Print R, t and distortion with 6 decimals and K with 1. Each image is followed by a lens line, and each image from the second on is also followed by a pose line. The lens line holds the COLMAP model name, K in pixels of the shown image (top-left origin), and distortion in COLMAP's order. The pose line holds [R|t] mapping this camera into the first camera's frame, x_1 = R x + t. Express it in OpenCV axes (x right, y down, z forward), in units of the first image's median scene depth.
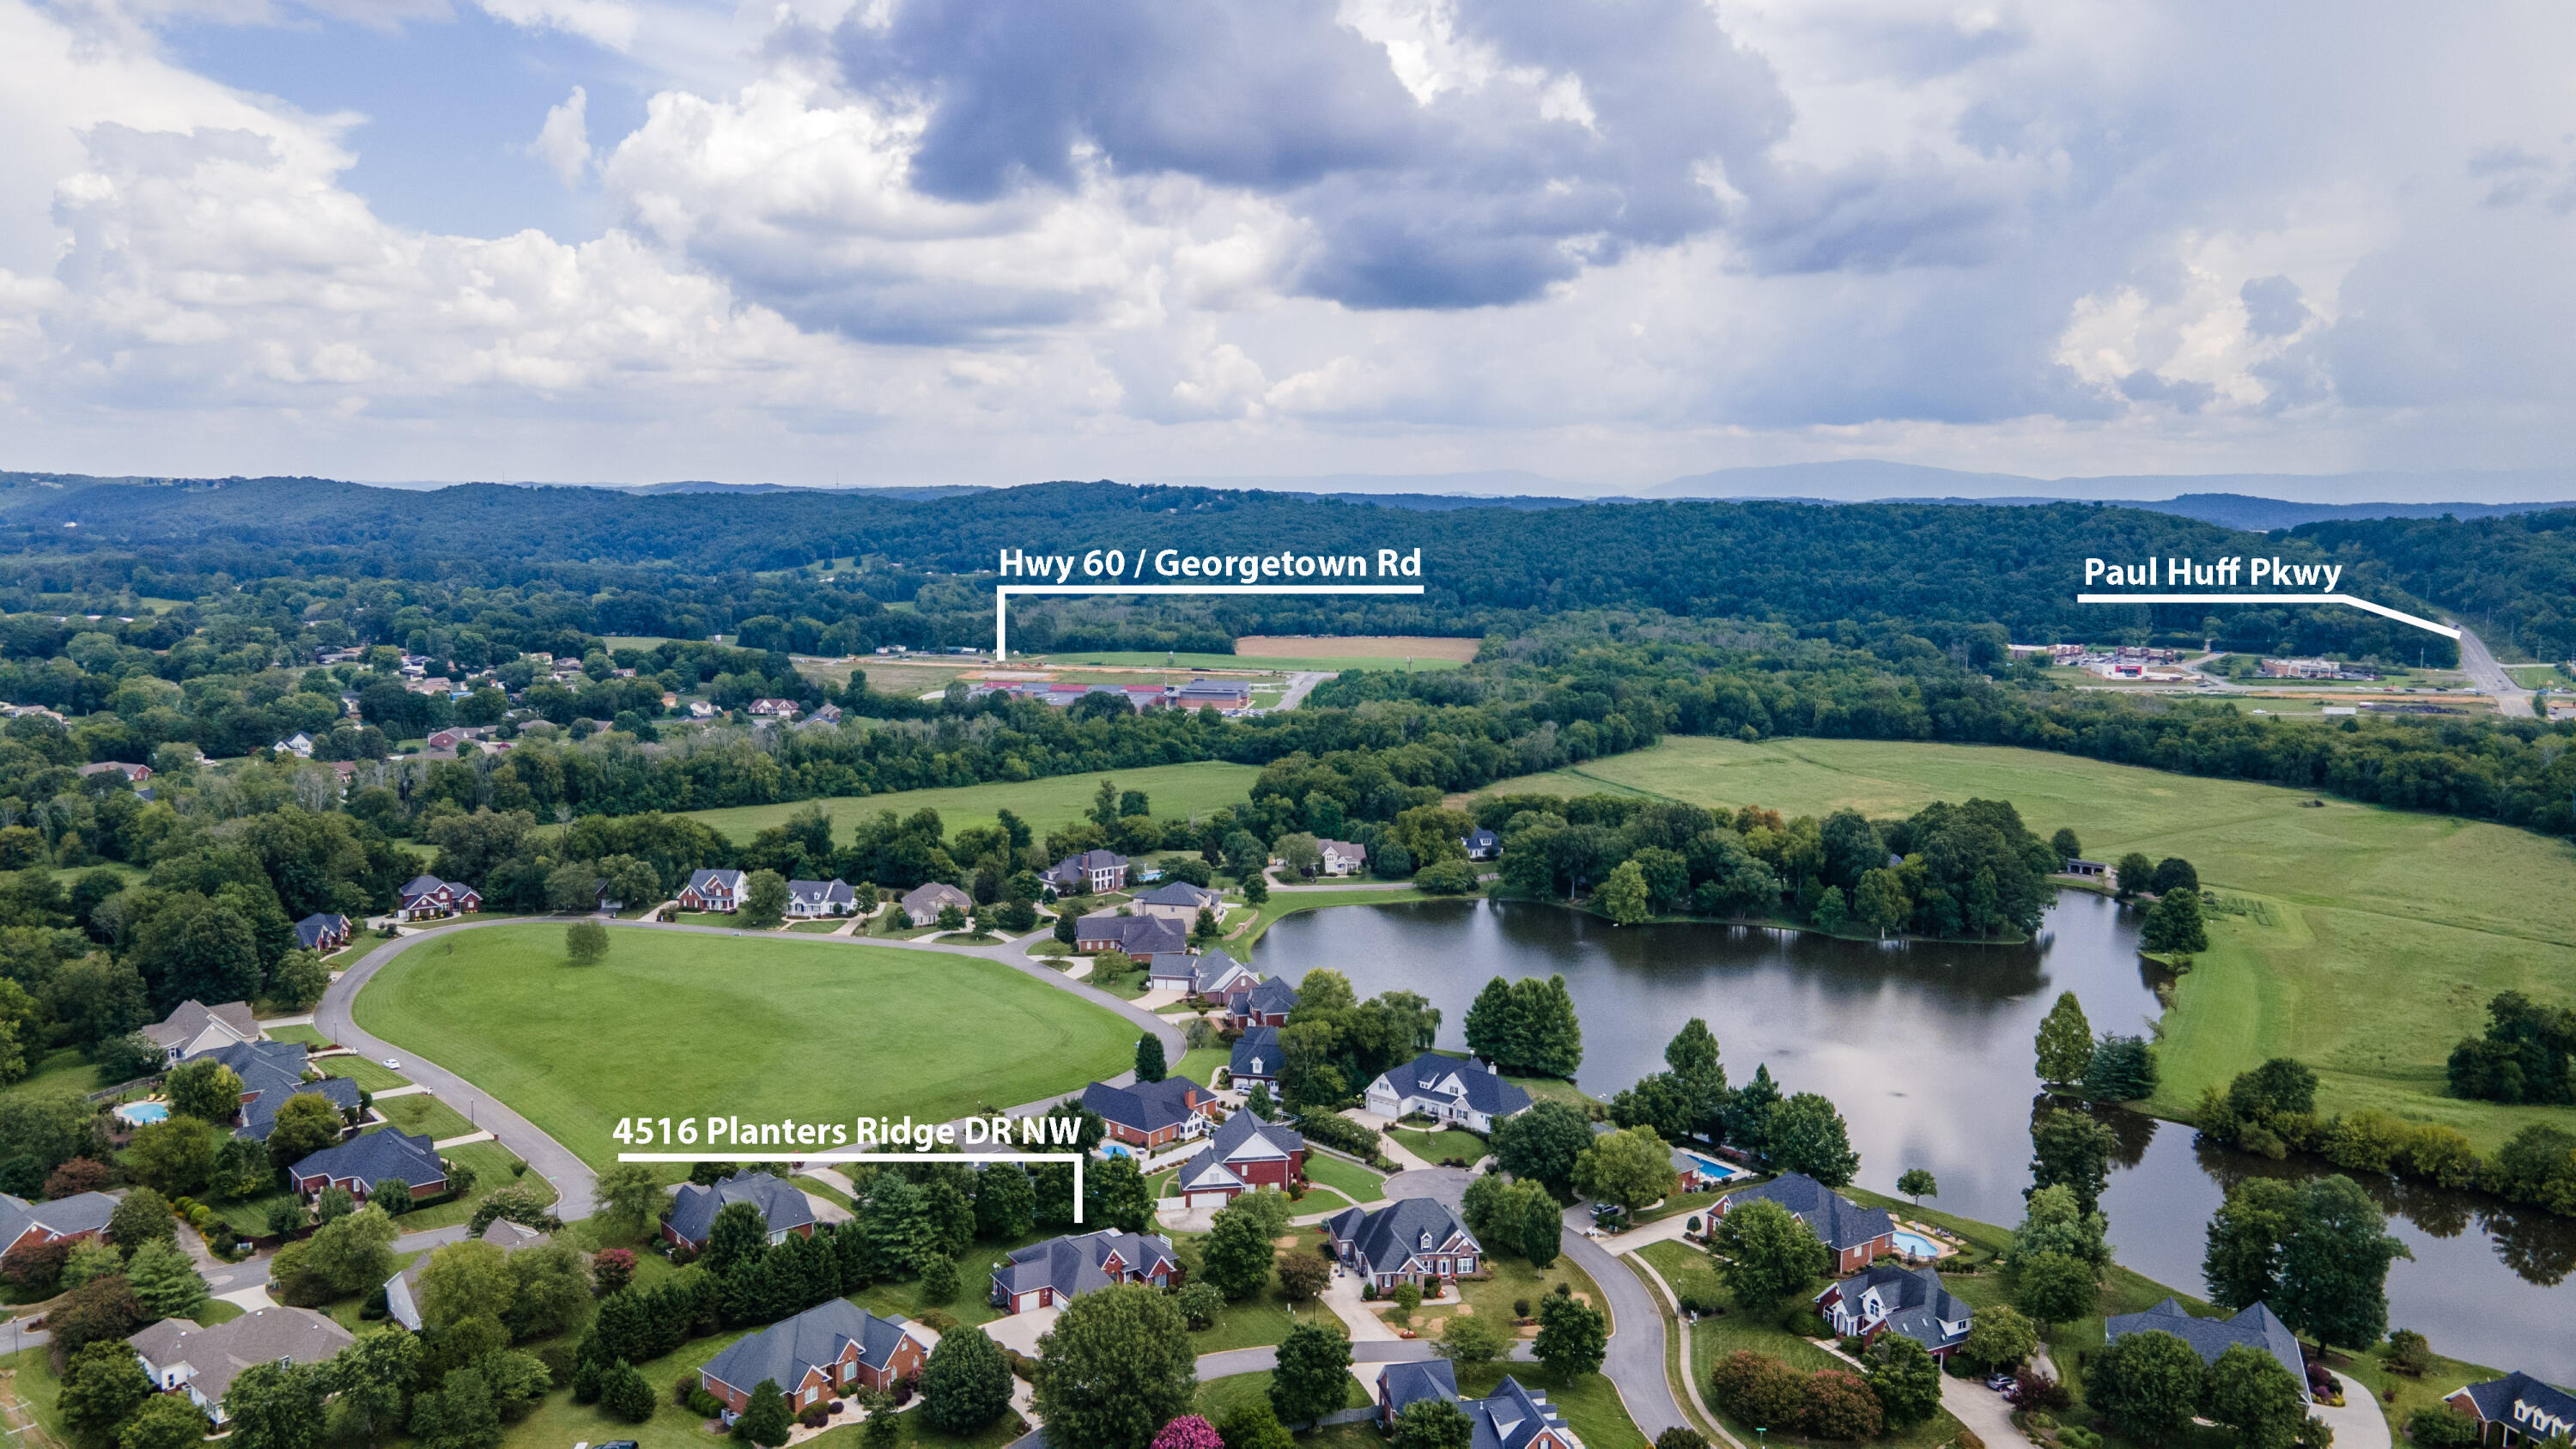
lens RADIAL K [[1868.7, 0, 1288.0], [0, 1868.7, 724.5], [0, 0, 1]] dist [0.028599, 0.006868]
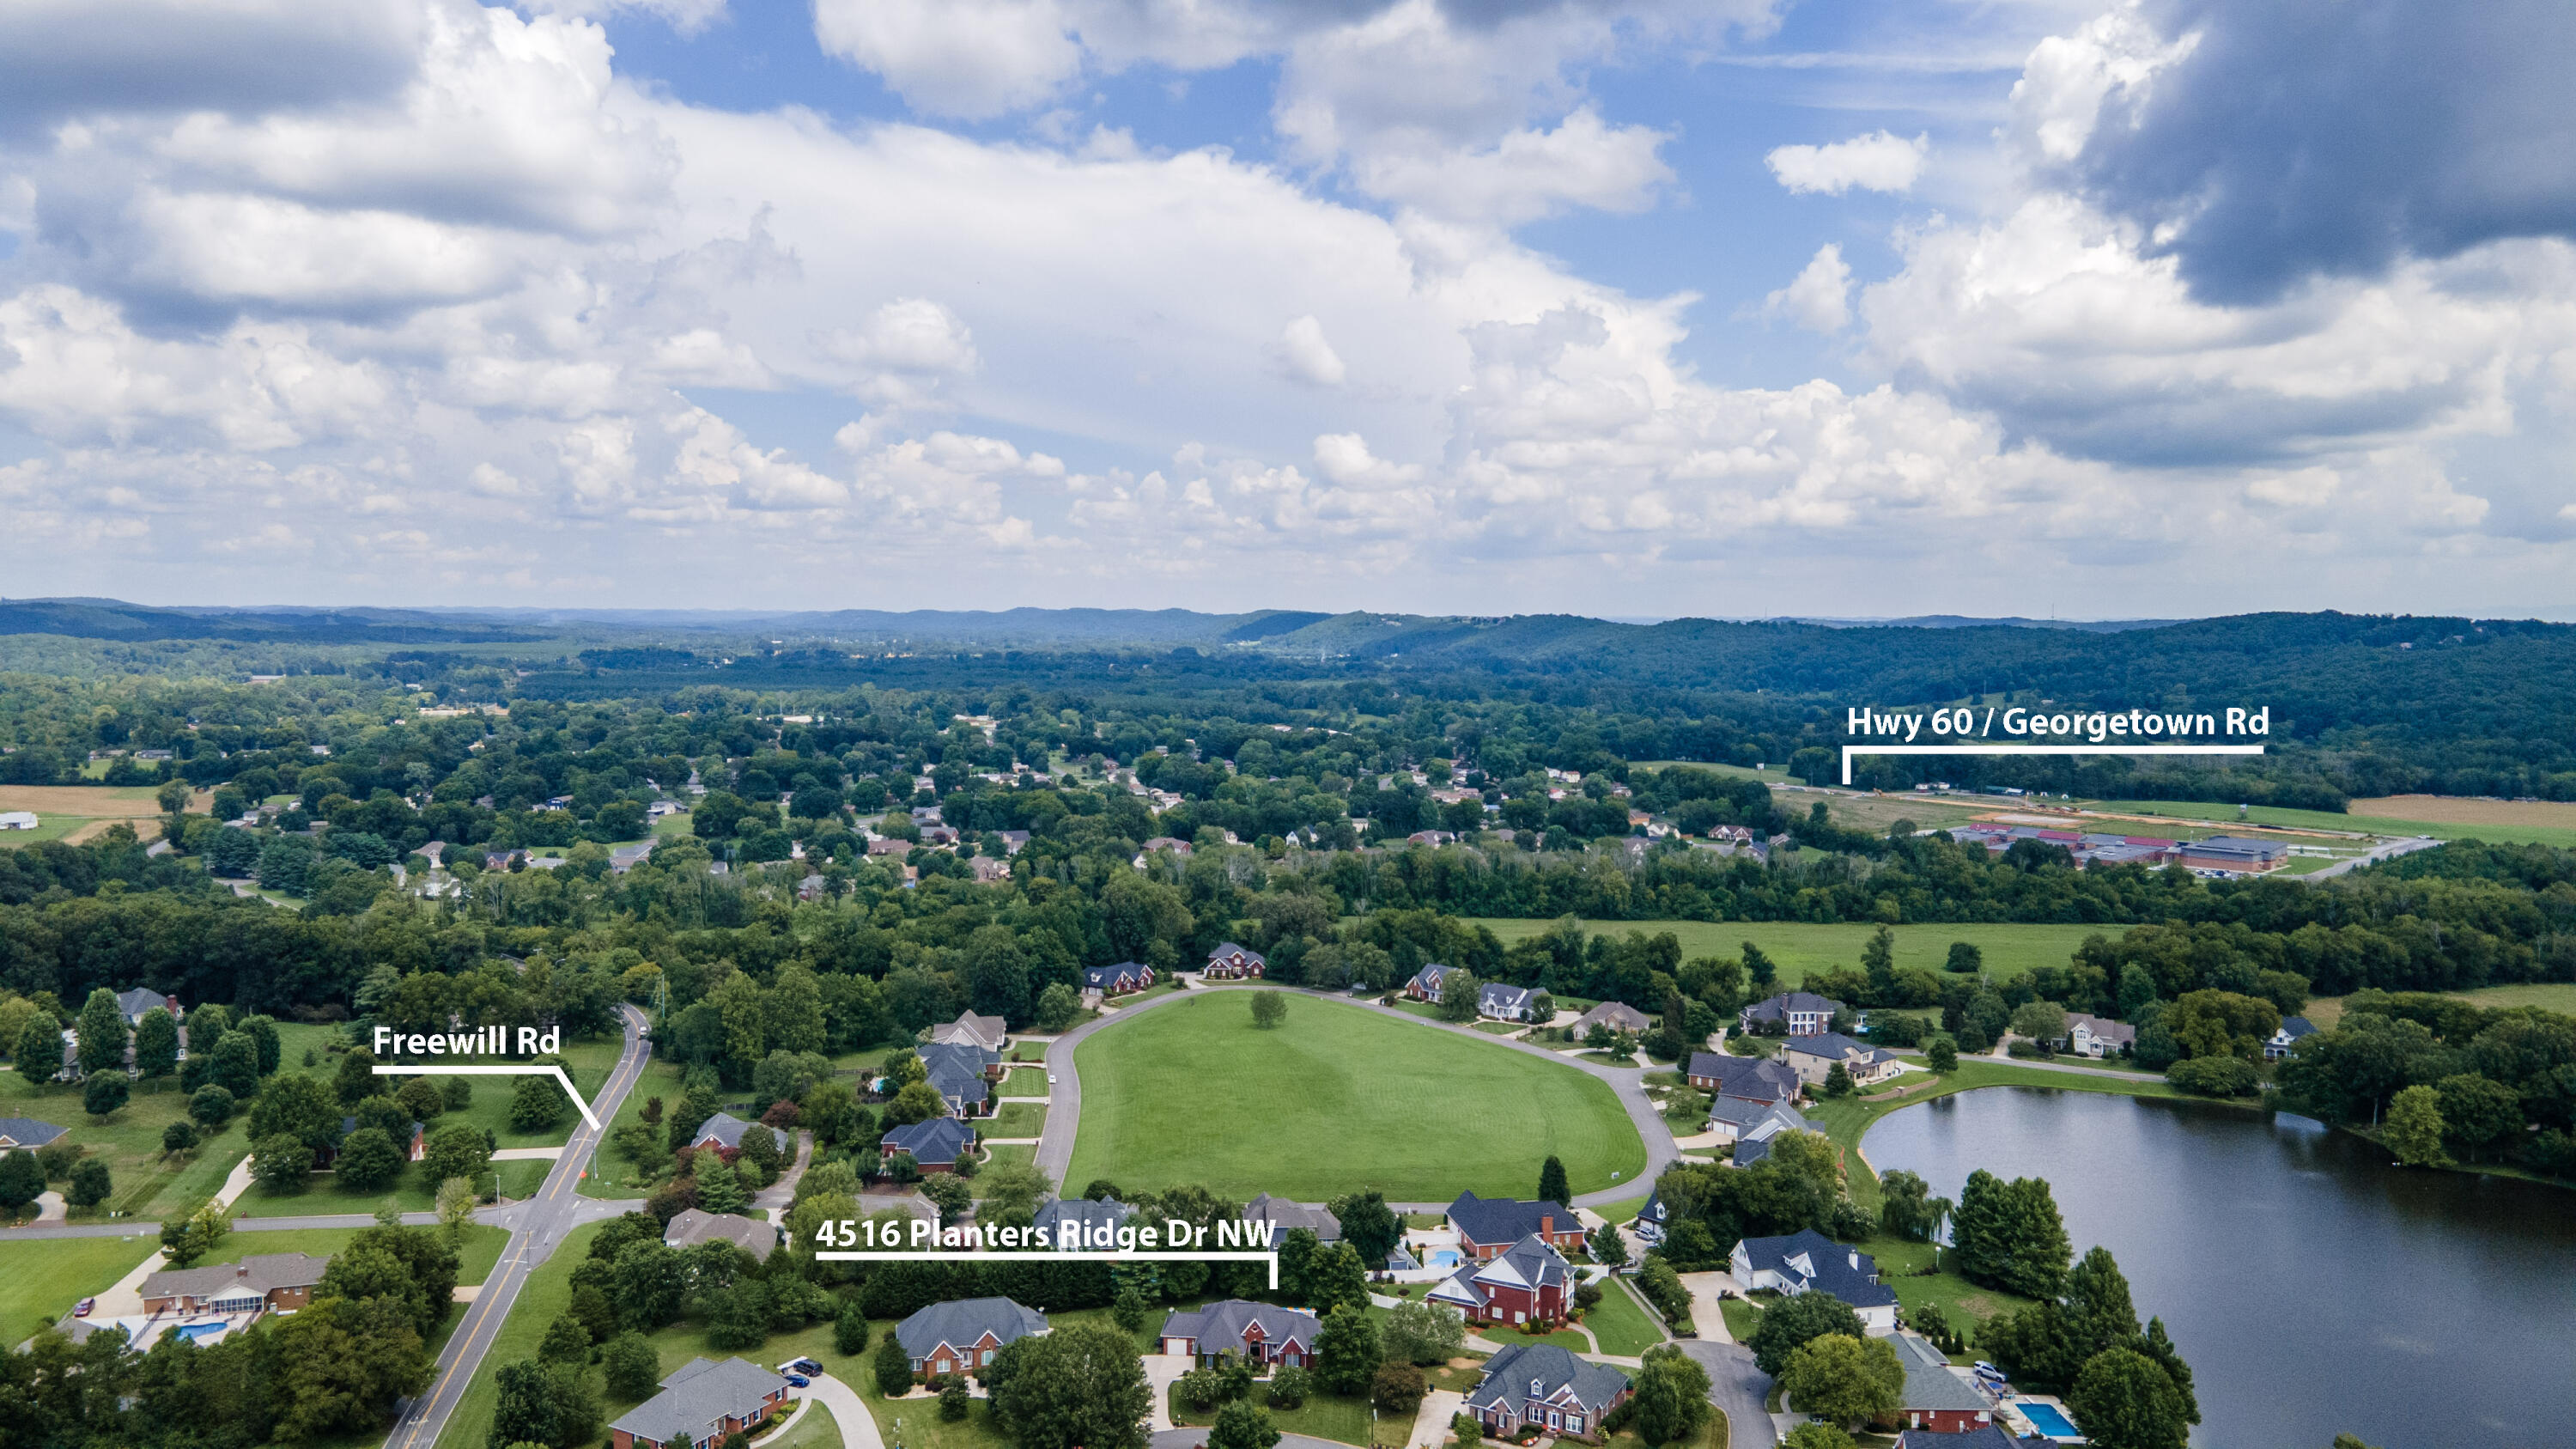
lens RADIAL K [[1868.7, 0, 1288.0], [0, 1868.7, 724.5], [0, 0, 1]] dist [0.028599, 0.006868]
pose [[0.789493, 0.030761, -0.612988, 0.217501], [-0.074027, 0.996225, -0.045350, -0.005645], [0.609279, 0.081181, 0.788790, 0.046948]]
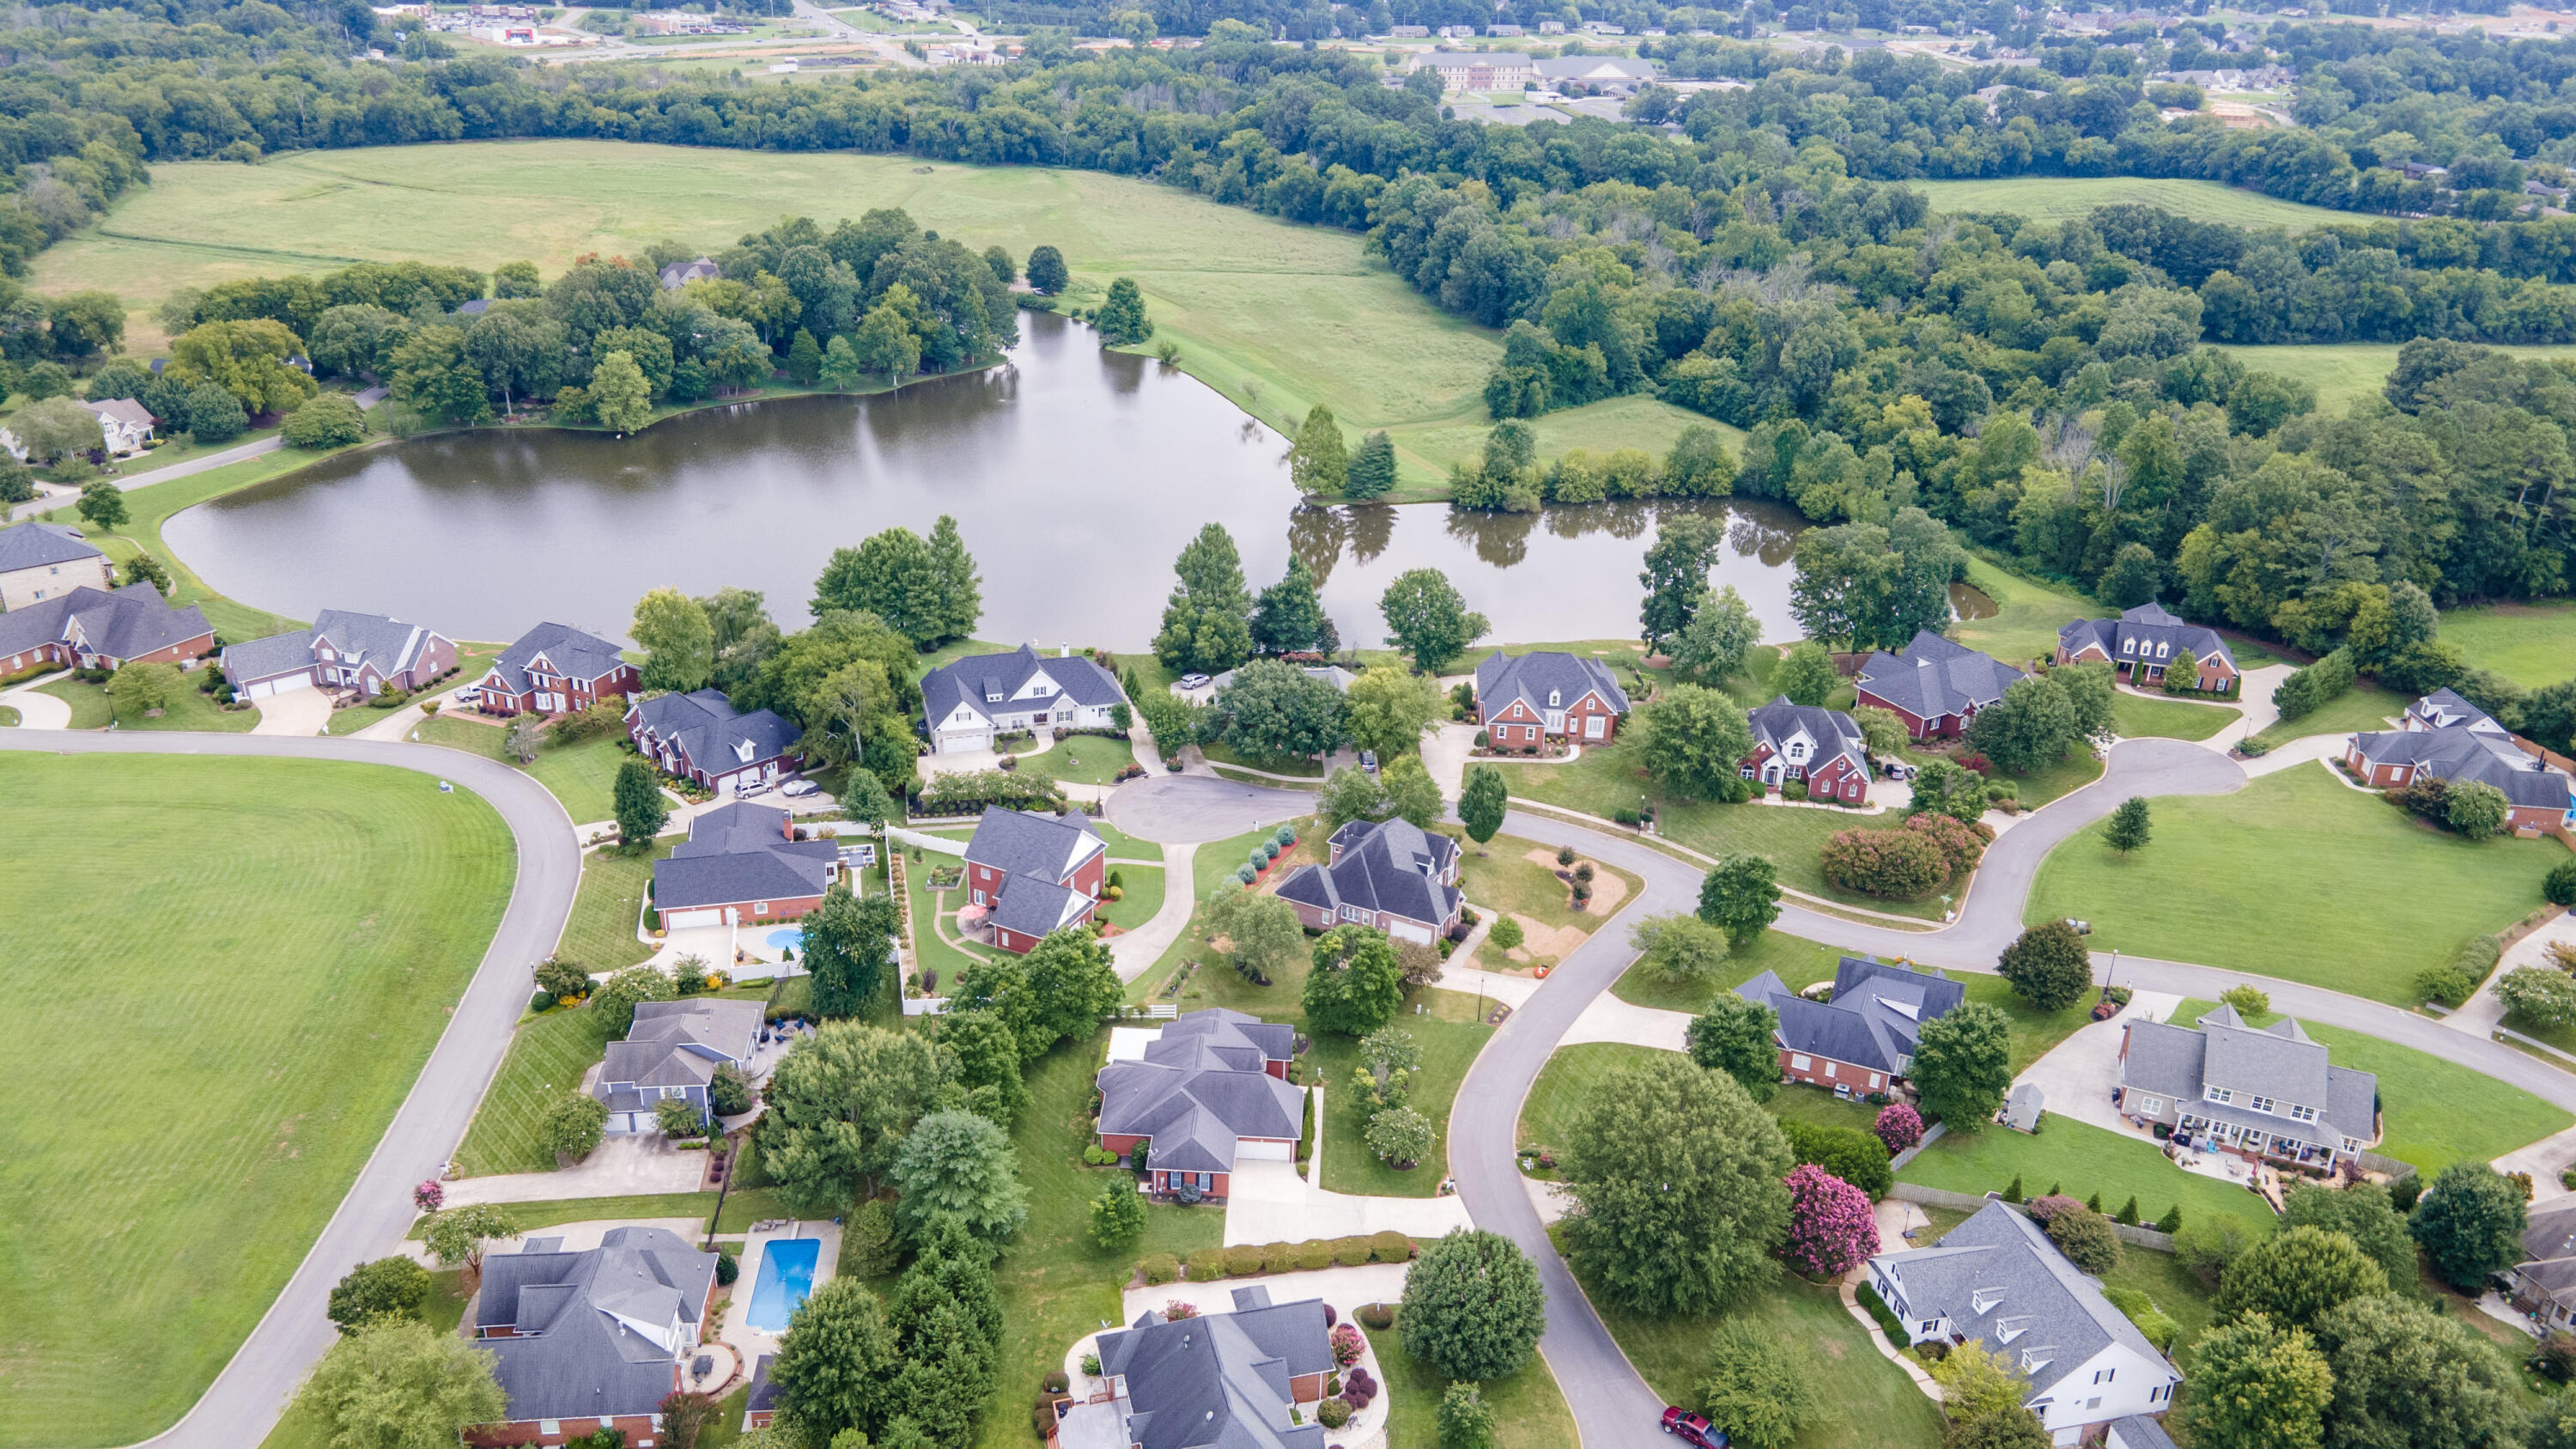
lens RADIAL K [[1868.7, 0, 1288.0], [0, 1868.7, 724.5], [0, 0, 1]] dist [0.028599, 0.006868]
pose [[0.589976, -0.333330, 0.735404, -0.206207], [0.078020, 0.930080, 0.358977, -0.030336], [-0.803642, -0.154412, 0.574731, 0.227085]]
